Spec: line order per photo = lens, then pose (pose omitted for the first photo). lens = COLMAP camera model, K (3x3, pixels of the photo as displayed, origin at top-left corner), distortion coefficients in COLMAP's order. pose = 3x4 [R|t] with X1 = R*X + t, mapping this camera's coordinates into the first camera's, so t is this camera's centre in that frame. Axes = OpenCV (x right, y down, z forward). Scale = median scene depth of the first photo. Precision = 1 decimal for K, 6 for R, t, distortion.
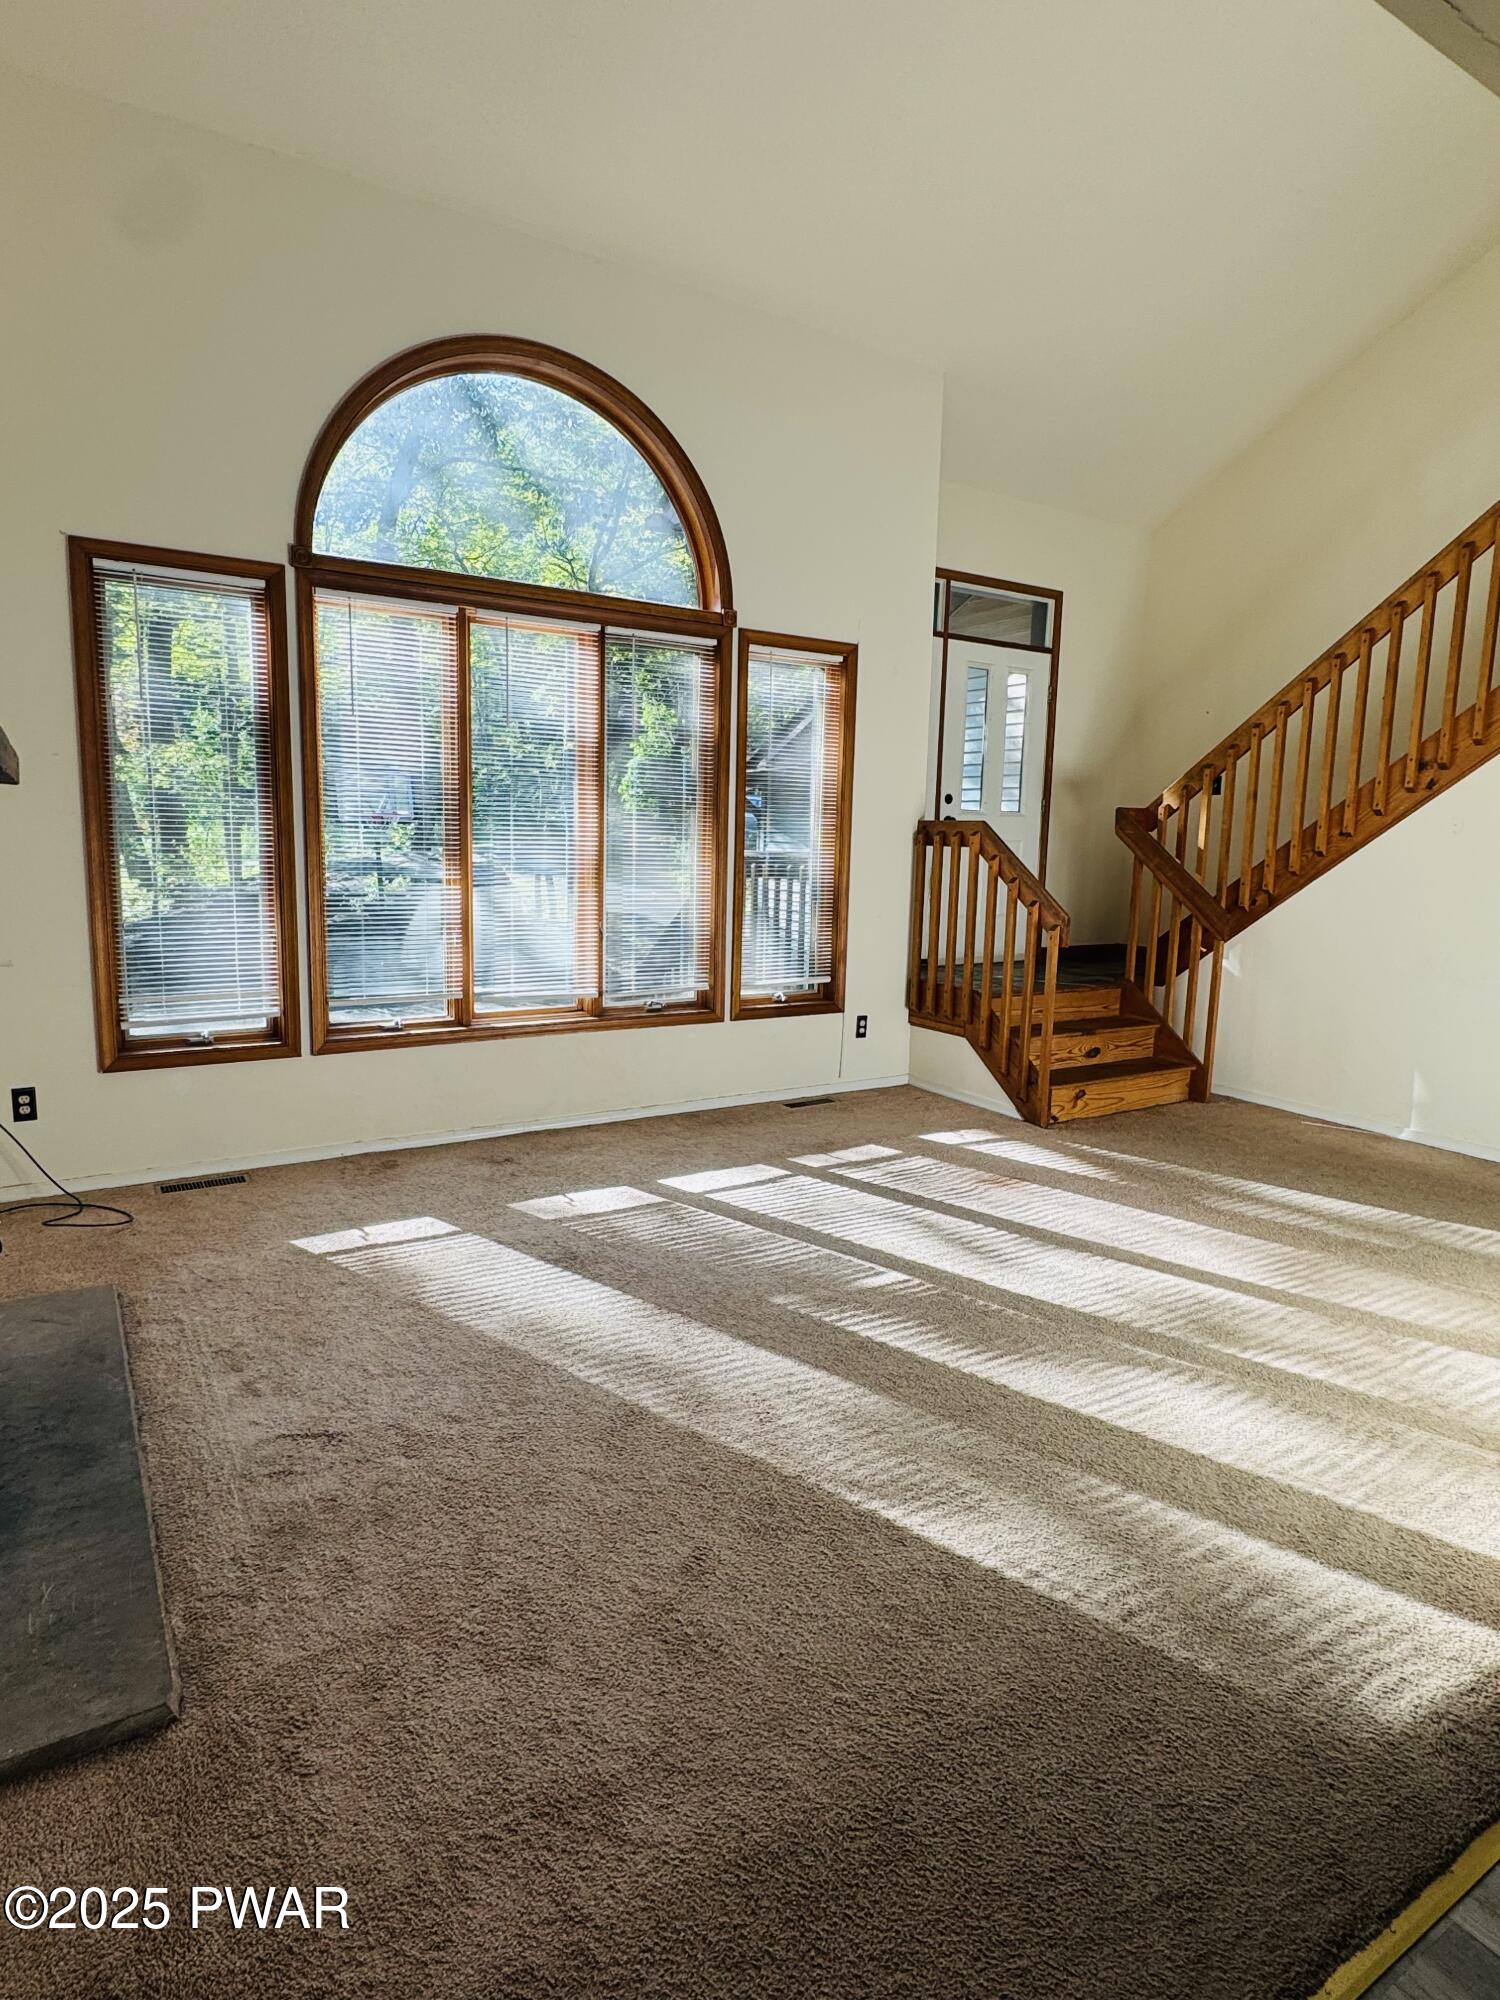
lens RADIAL K [[1106.4, 0, 752.7], [0, 1106.4, 1017.0], [0, 0, 1]] dist [-0.000042, -0.001438]
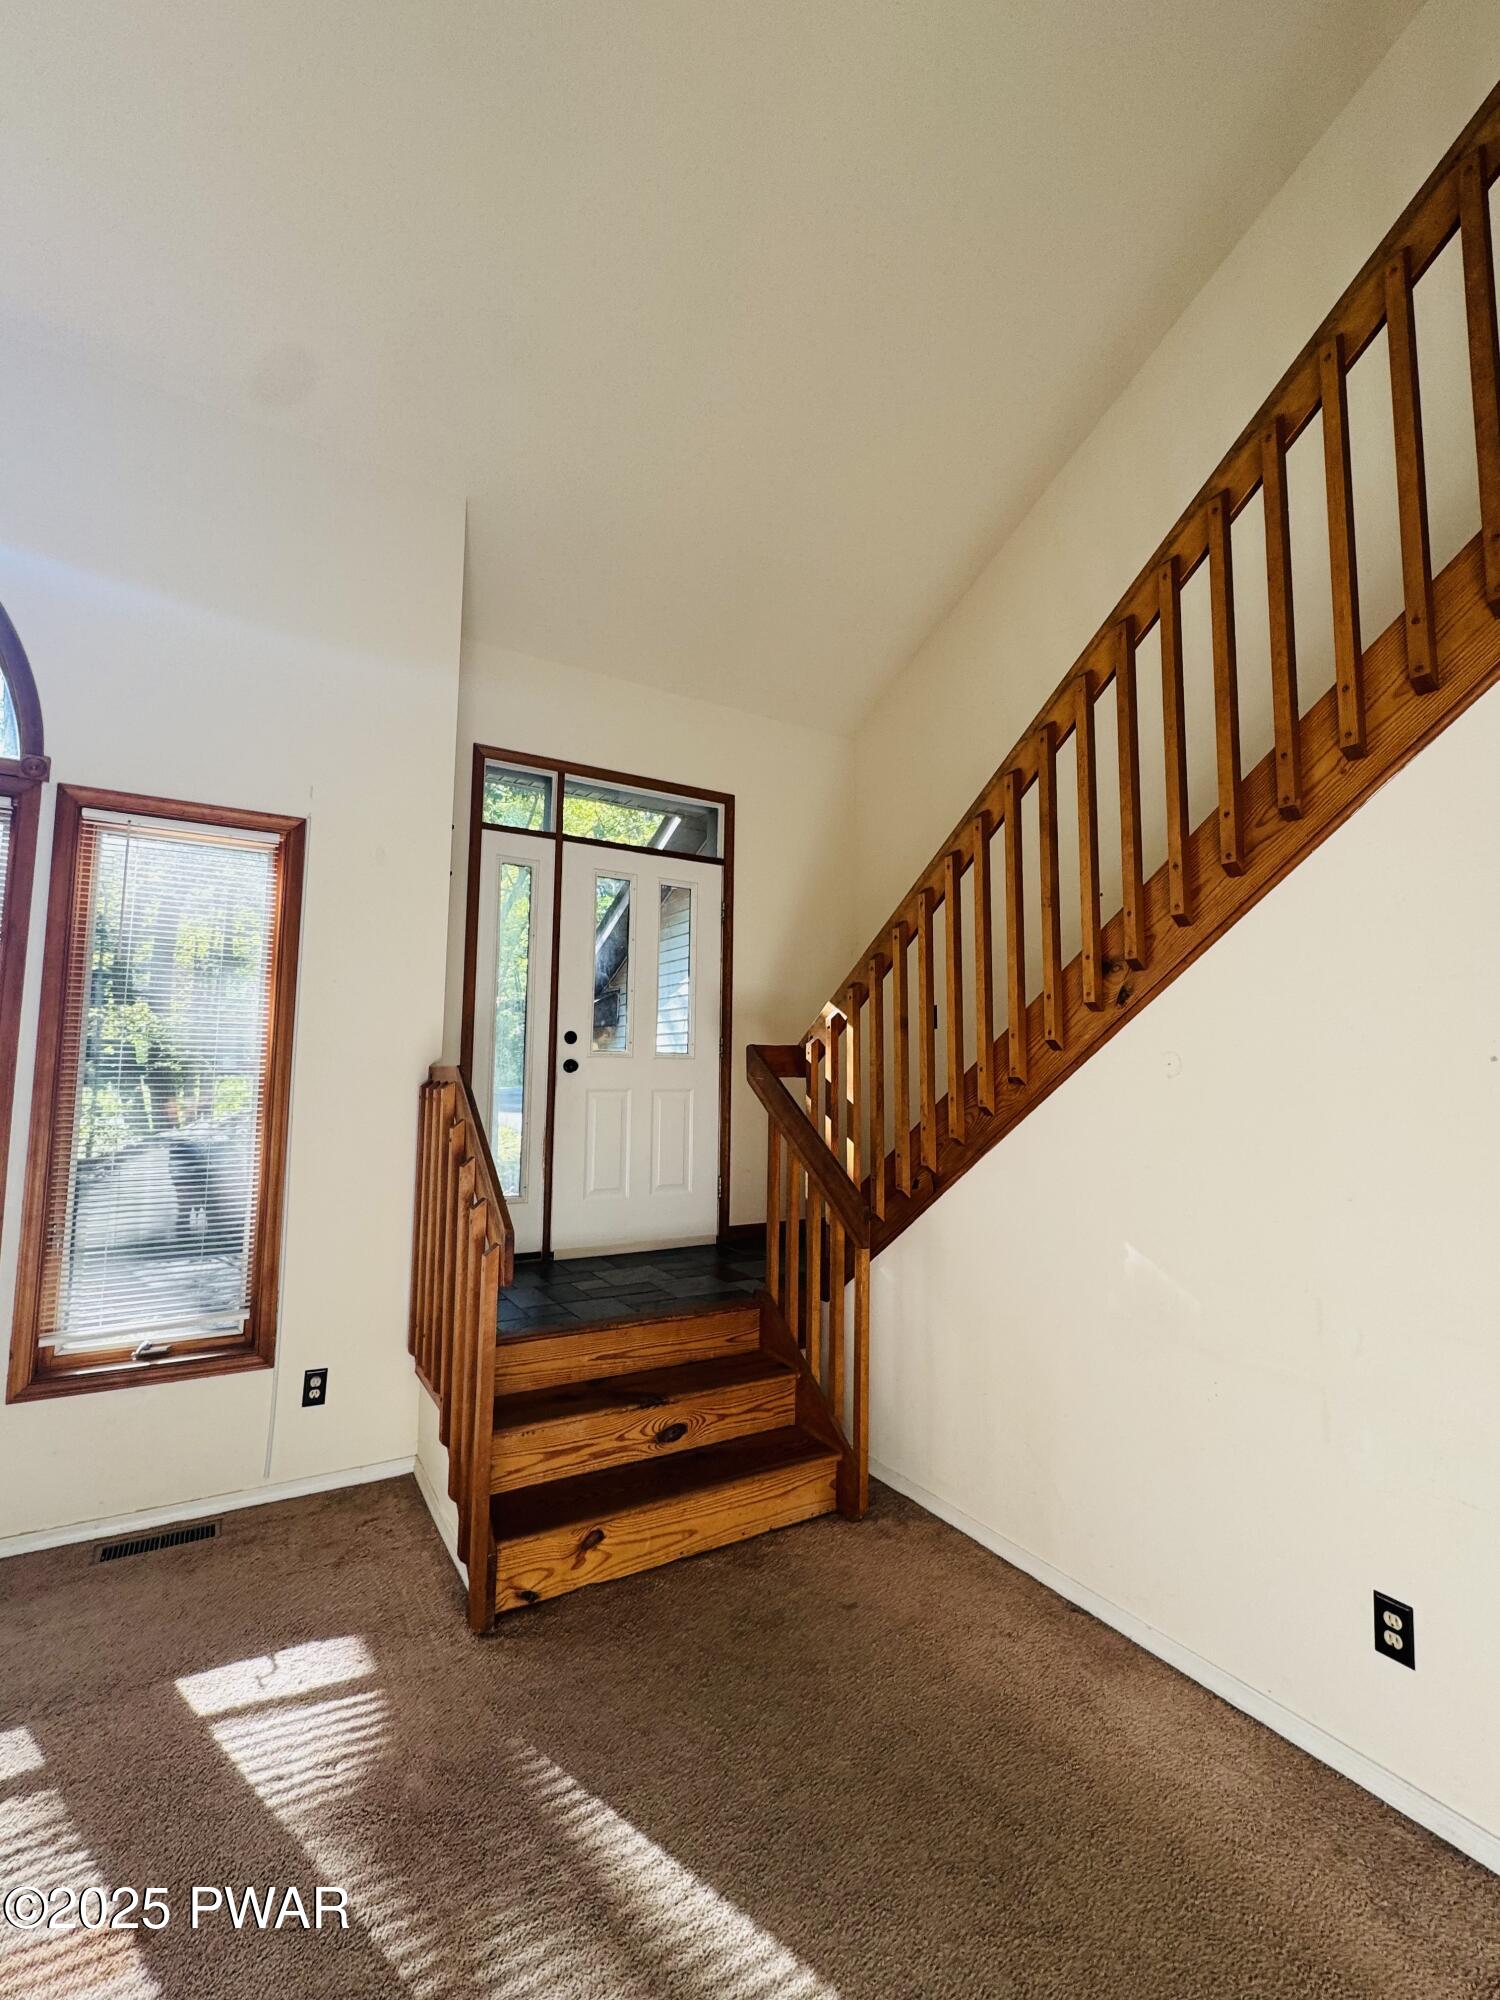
lens RADIAL K [[868.0, 0, 769.5], [0, 868.0, 1015.5], [0, 0, 1]] dist [0.001007, 0.000051]
pose [[0.999795, -0.012349, -0.016047, 0.379962], [0.008258, 0.972277, -0.233688, -0.082452], [0.018488, 0.233507, 0.972179, 0.482570]]
